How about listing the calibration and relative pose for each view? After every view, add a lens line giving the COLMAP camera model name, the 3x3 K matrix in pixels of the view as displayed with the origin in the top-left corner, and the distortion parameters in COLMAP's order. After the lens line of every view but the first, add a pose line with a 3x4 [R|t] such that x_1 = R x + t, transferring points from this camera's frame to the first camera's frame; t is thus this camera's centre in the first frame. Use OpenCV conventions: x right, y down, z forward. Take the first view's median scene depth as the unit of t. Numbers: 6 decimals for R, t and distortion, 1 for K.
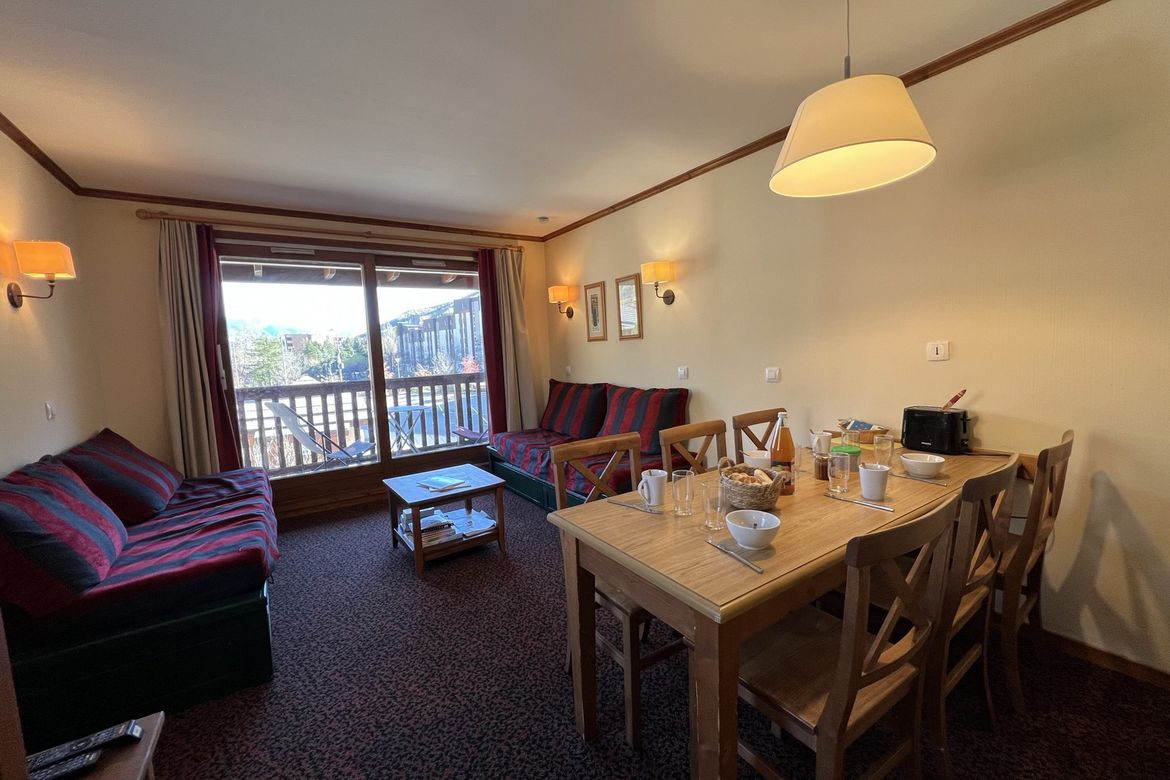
lens RADIAL K [[469.0, 0, 584.7], [0, 469.0, 393.5], [0, 0, 1]] dist [-0.000548, 0.000387]
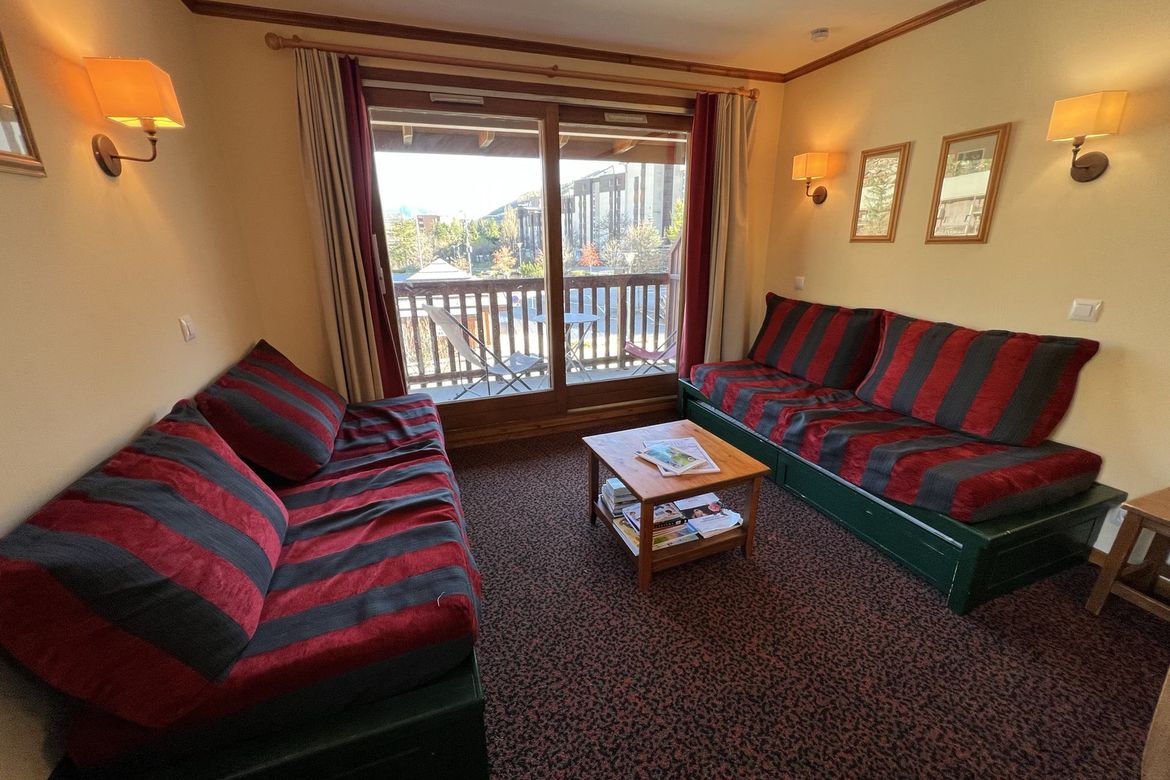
lens RADIAL K [[469.0, 0, 584.7], [0, 469.0, 393.5], [0, 0, 1]] dist [-0.000548, 0.000387]
pose [[0.970547, 0.103920, -0.217345, -0.226150], [-0.052088, 0.971358, 0.231840, -0.042424], [0.235213, -0.213690, 0.948162, 0.266048]]
